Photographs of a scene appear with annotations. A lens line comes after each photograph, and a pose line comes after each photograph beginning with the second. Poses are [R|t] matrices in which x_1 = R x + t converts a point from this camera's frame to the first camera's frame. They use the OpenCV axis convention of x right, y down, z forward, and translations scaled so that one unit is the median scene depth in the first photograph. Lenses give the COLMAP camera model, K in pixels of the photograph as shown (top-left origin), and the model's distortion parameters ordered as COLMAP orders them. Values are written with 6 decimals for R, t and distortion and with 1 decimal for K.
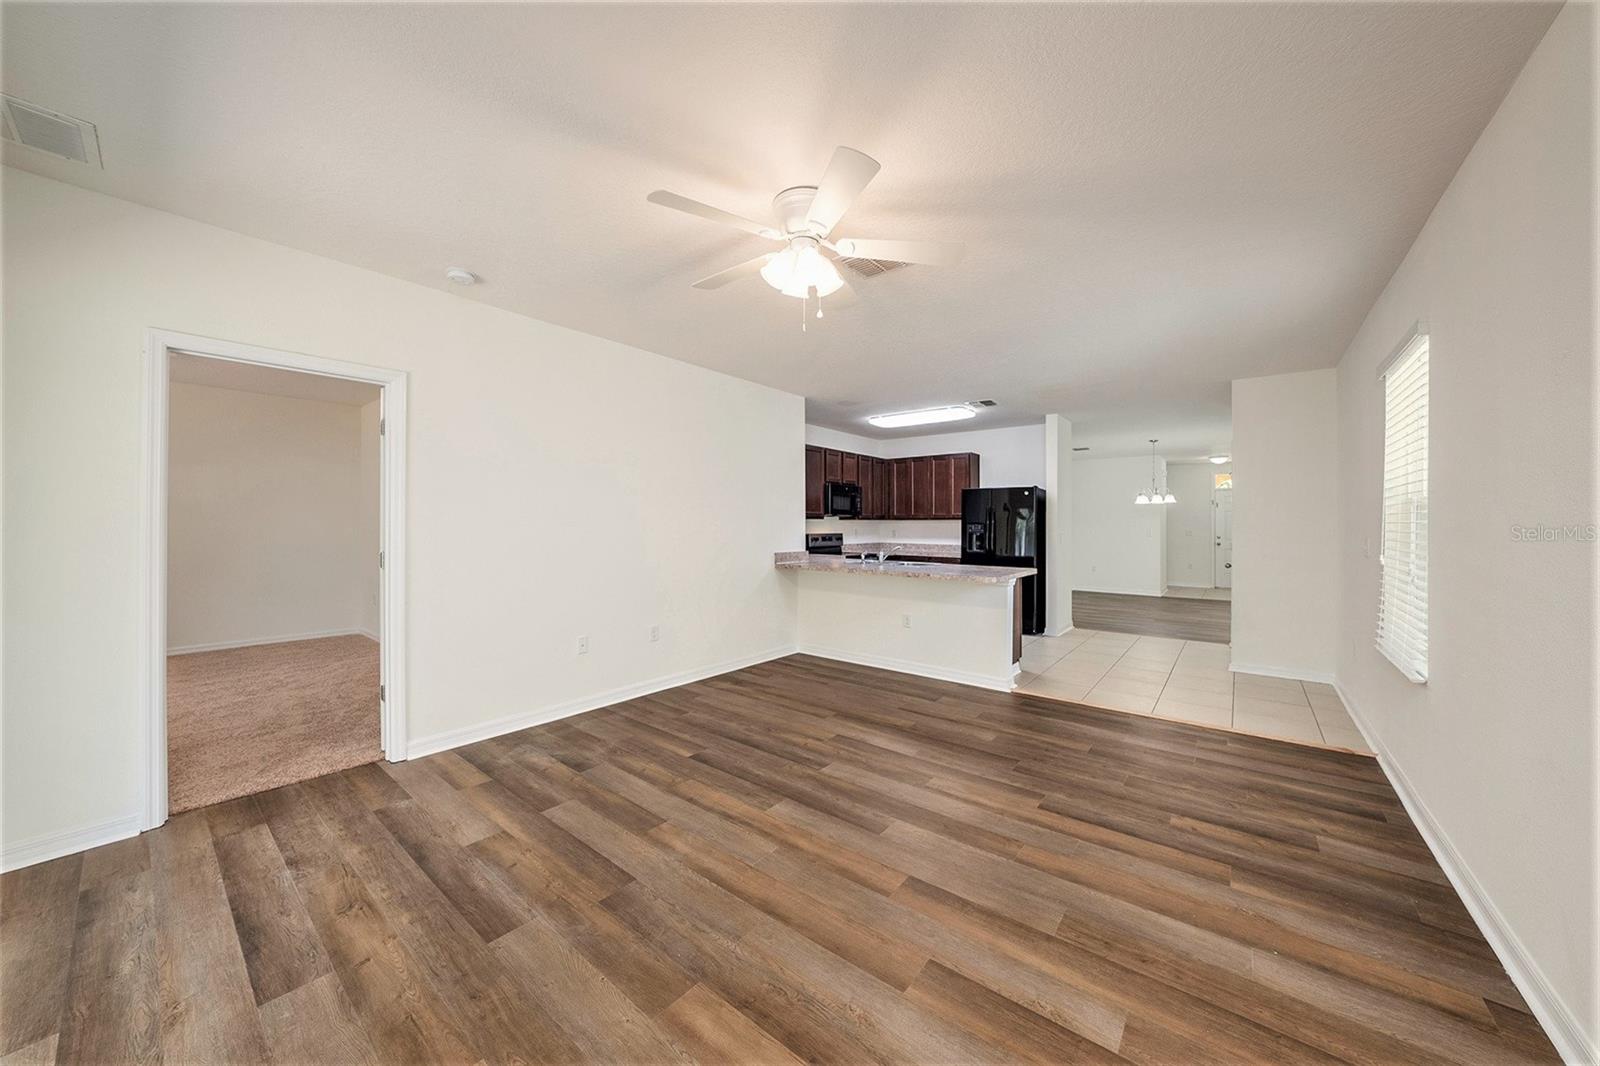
lens RADIAL K [[557.7, 0, 805.9], [0, 557.7, 519.6], [0, 0, 1]] dist [-0.024534, 0.004355]
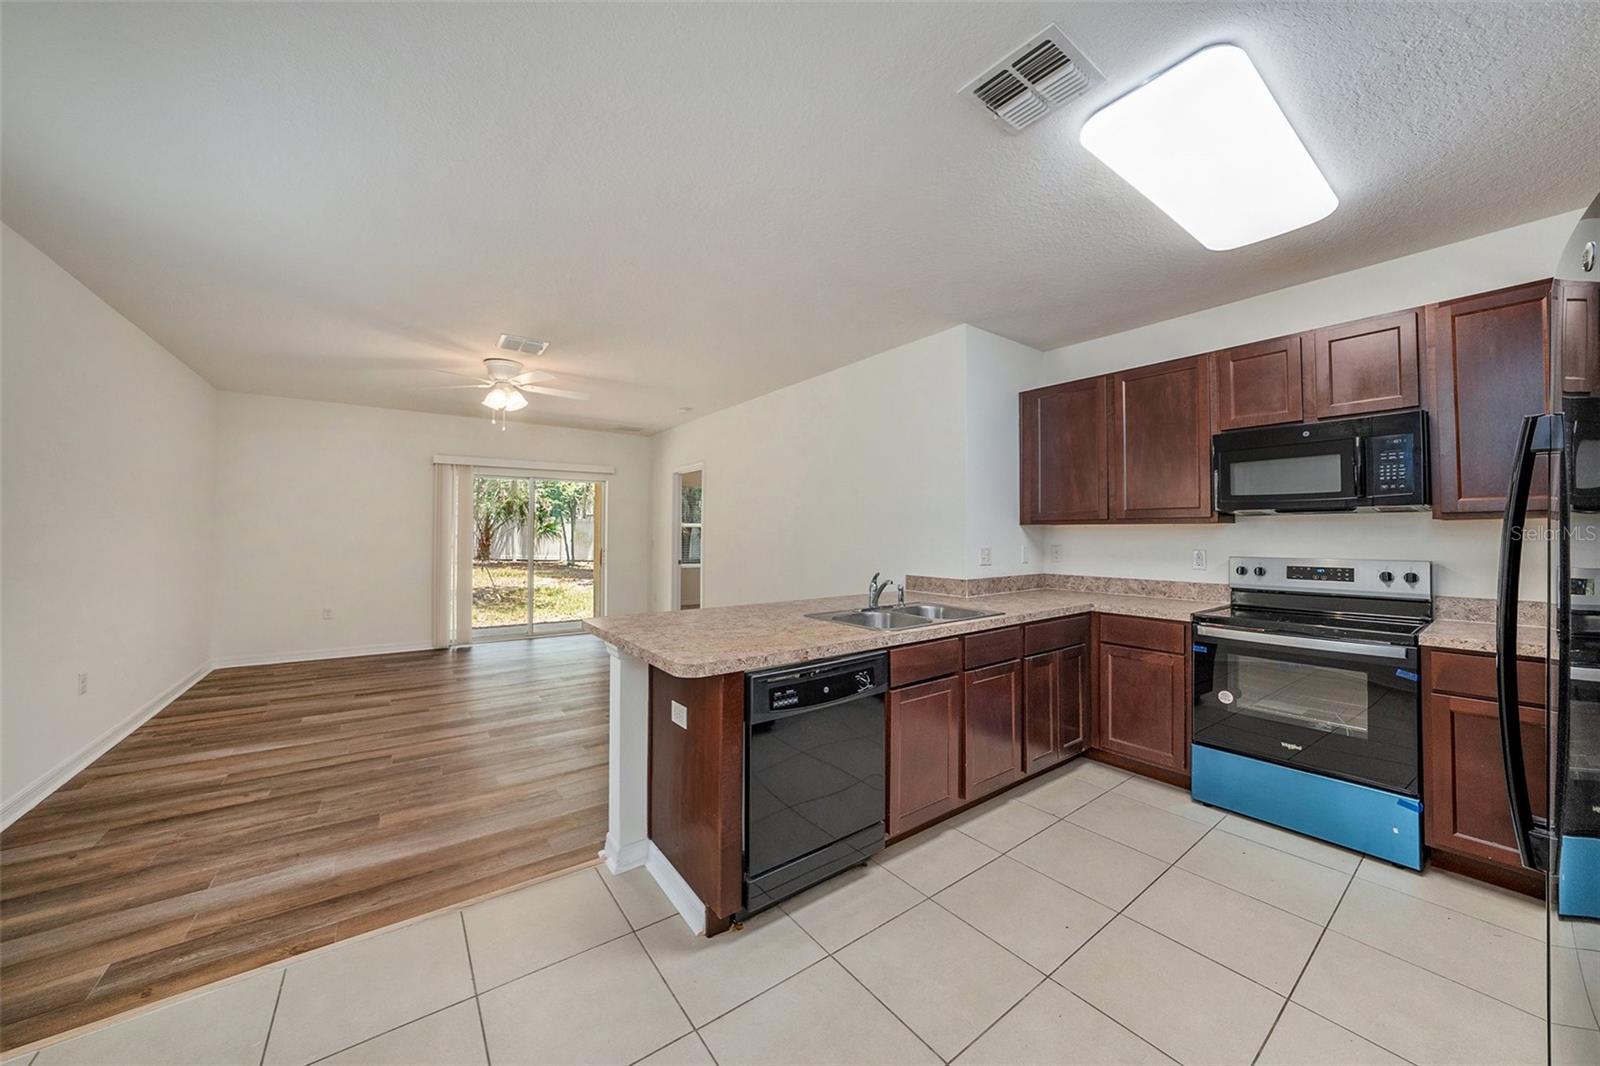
lens RADIAL K [[557.7, 0, 804.0], [0, 557.7, 522.4], [0, 0, 1]] dist [-0.024534, 0.004355]
pose [[-0.262280, -0.026057, -0.964640, 1.176095], [0.002005, 0.999618, -0.027547, 0.020869], [0.964990, -0.009159, -0.262127, 1.887294]]
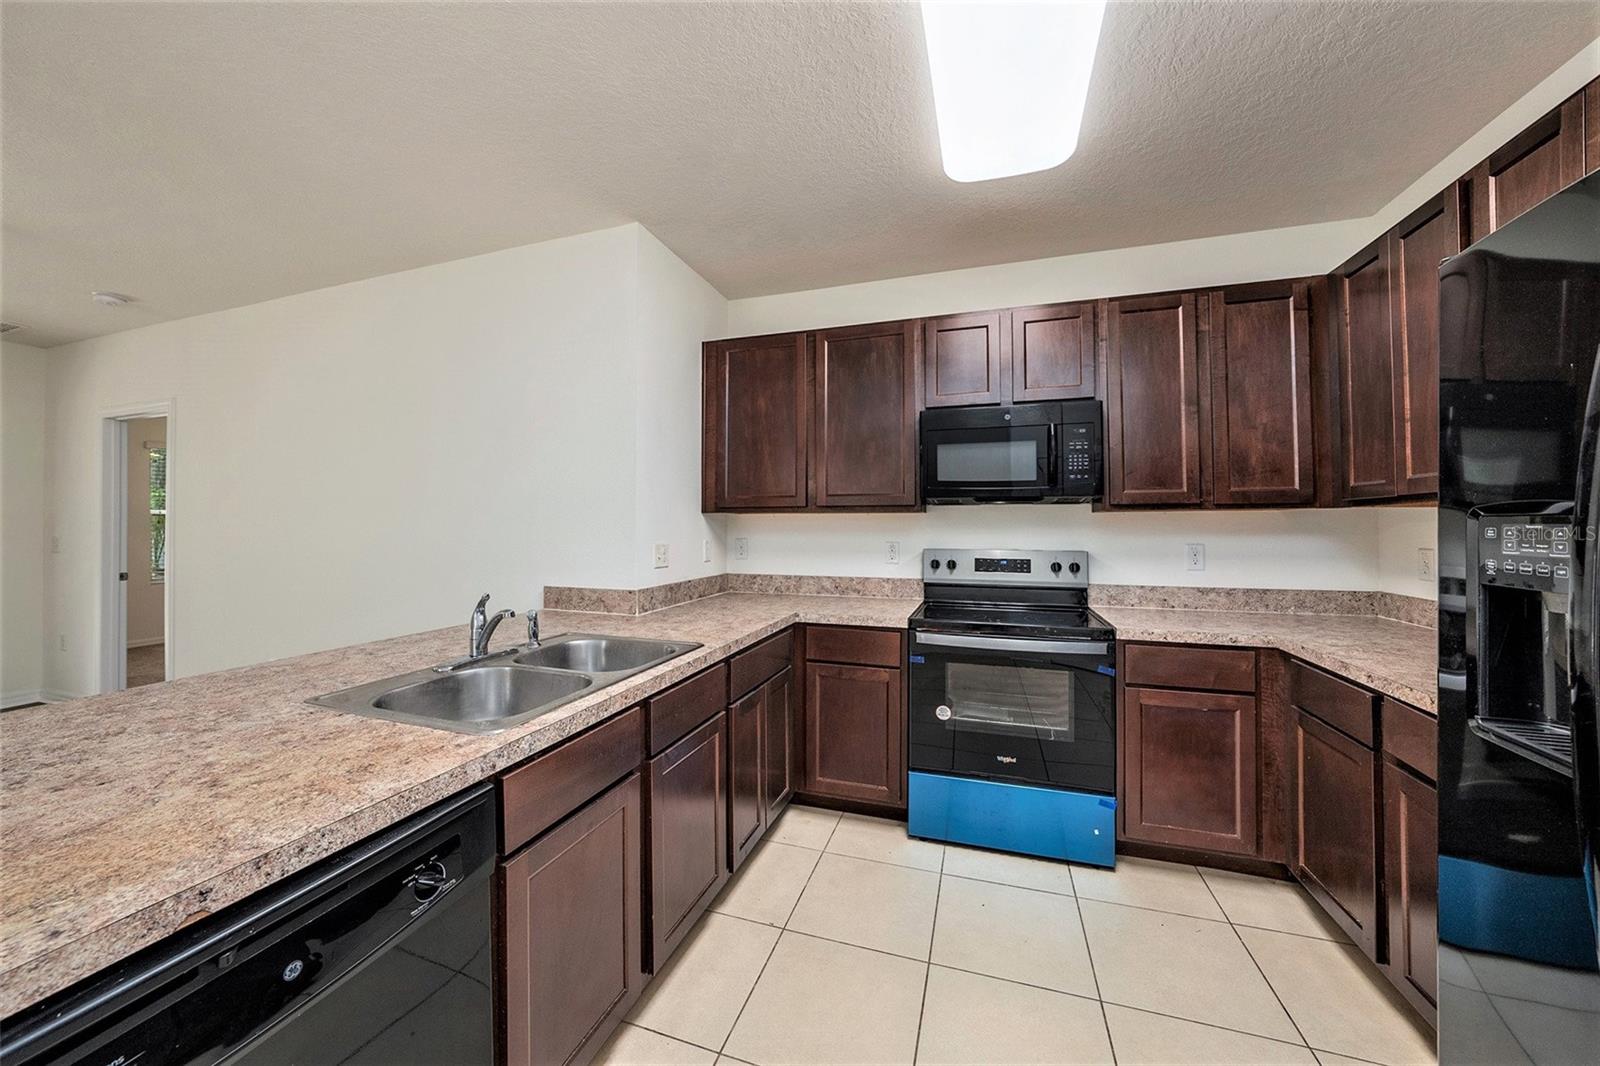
lens RADIAL K [[557.7, 0, 795.0], [0, 557.7, 536.7], [0, 0, 1]] dist [-0.024534, 0.004355]
pose [[0.327499, 0.012396, -0.944770, 0.827932], [0.006832, 0.999857, 0.015487, 0.019929], [0.944827, -0.011527, 0.327368, 1.864172]]
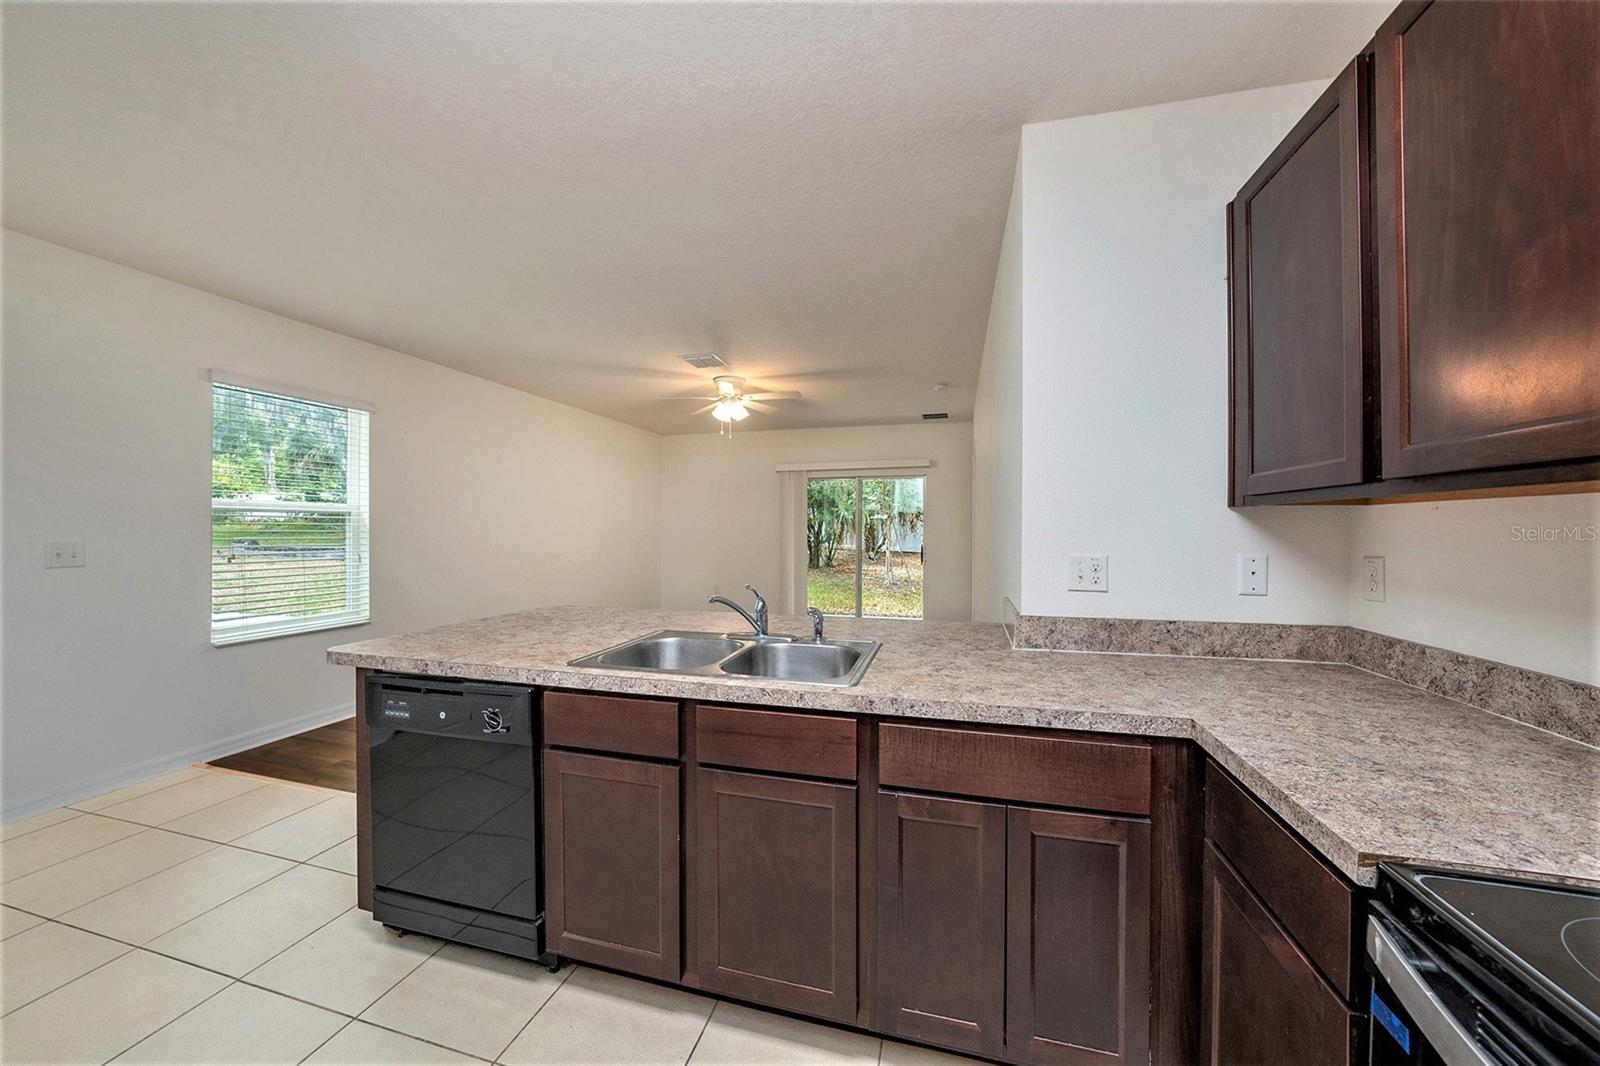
lens RADIAL K [[557.7, 0, 802.0], [0, 557.7, 526.4], [0, 0, 1]] dist [-0.024534, 0.004355]
pose [[-0.917592, -0.011698, -0.397352, 0.463828], [-0.006544, 0.999876, -0.014322, 0.022241], [0.397470, -0.010542, -0.917555, 2.345095]]
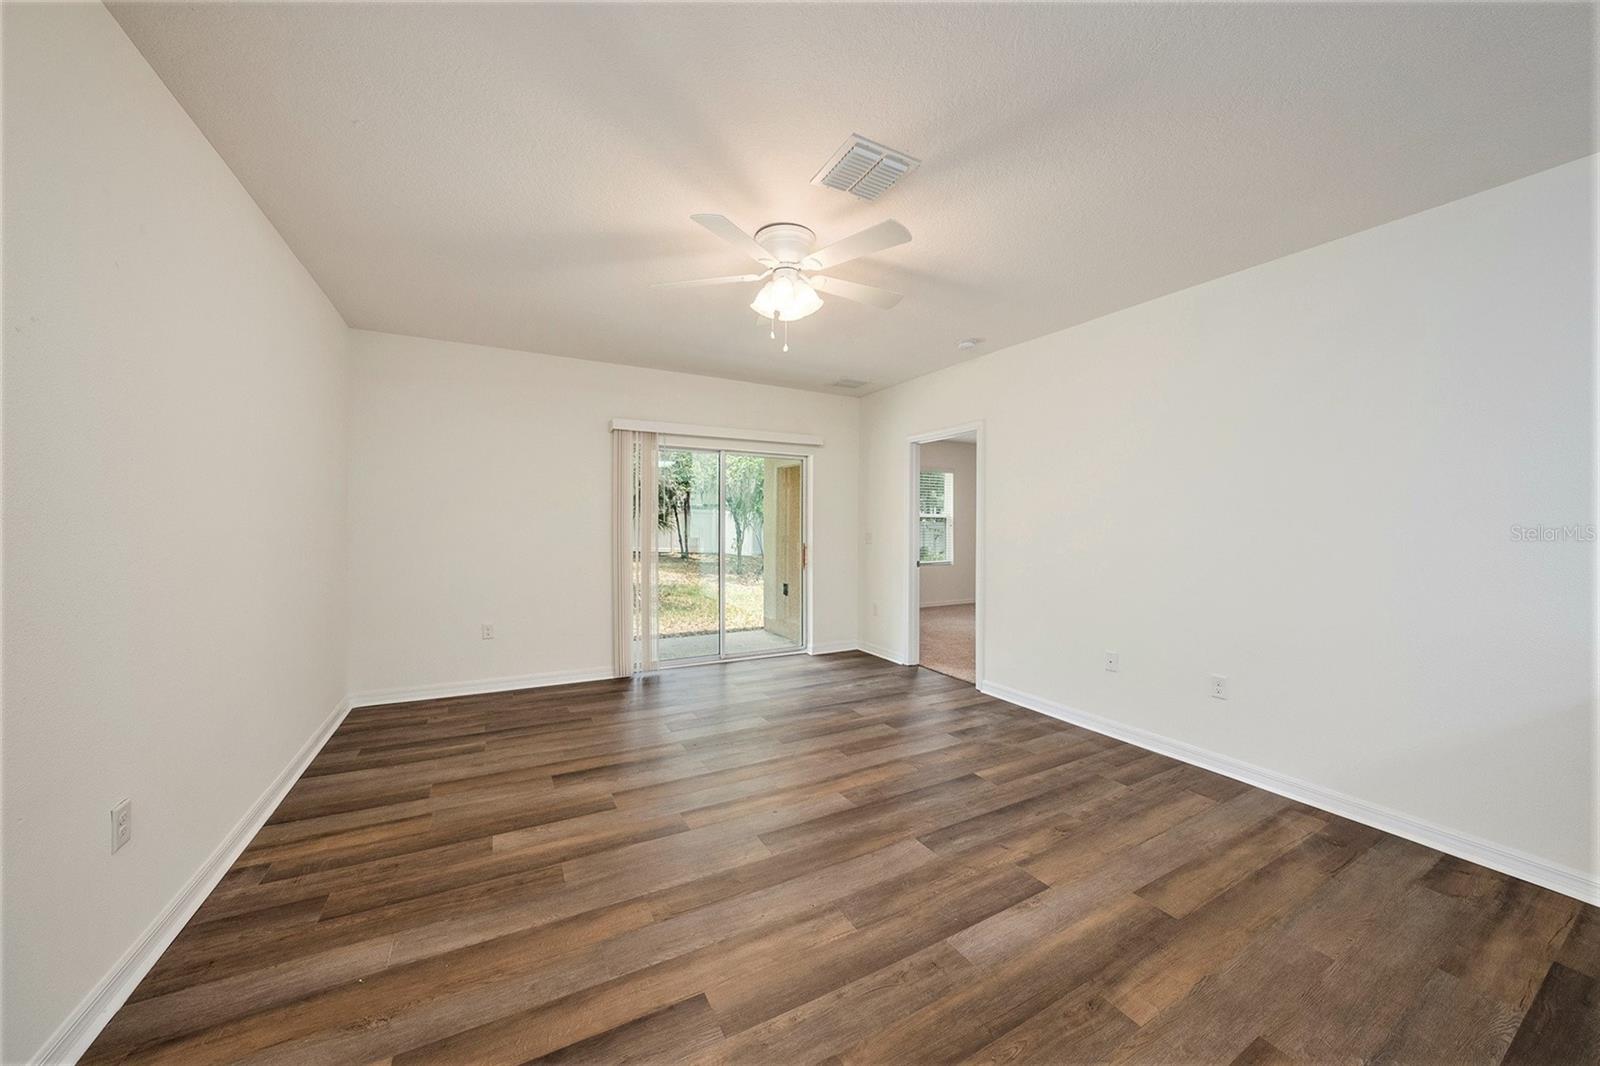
lens RADIAL K [[557.7, 0, 803.1], [0, 557.7, 523.7], [0, 0, 1]] dist [-0.024534, 0.004355]
pose [[-0.385528, -0.010435, -0.922637, 0.781045], [-0.003416, 0.999945, -0.009882, 0.016162], [0.922690, -0.000658, -0.385543, 1.115497]]
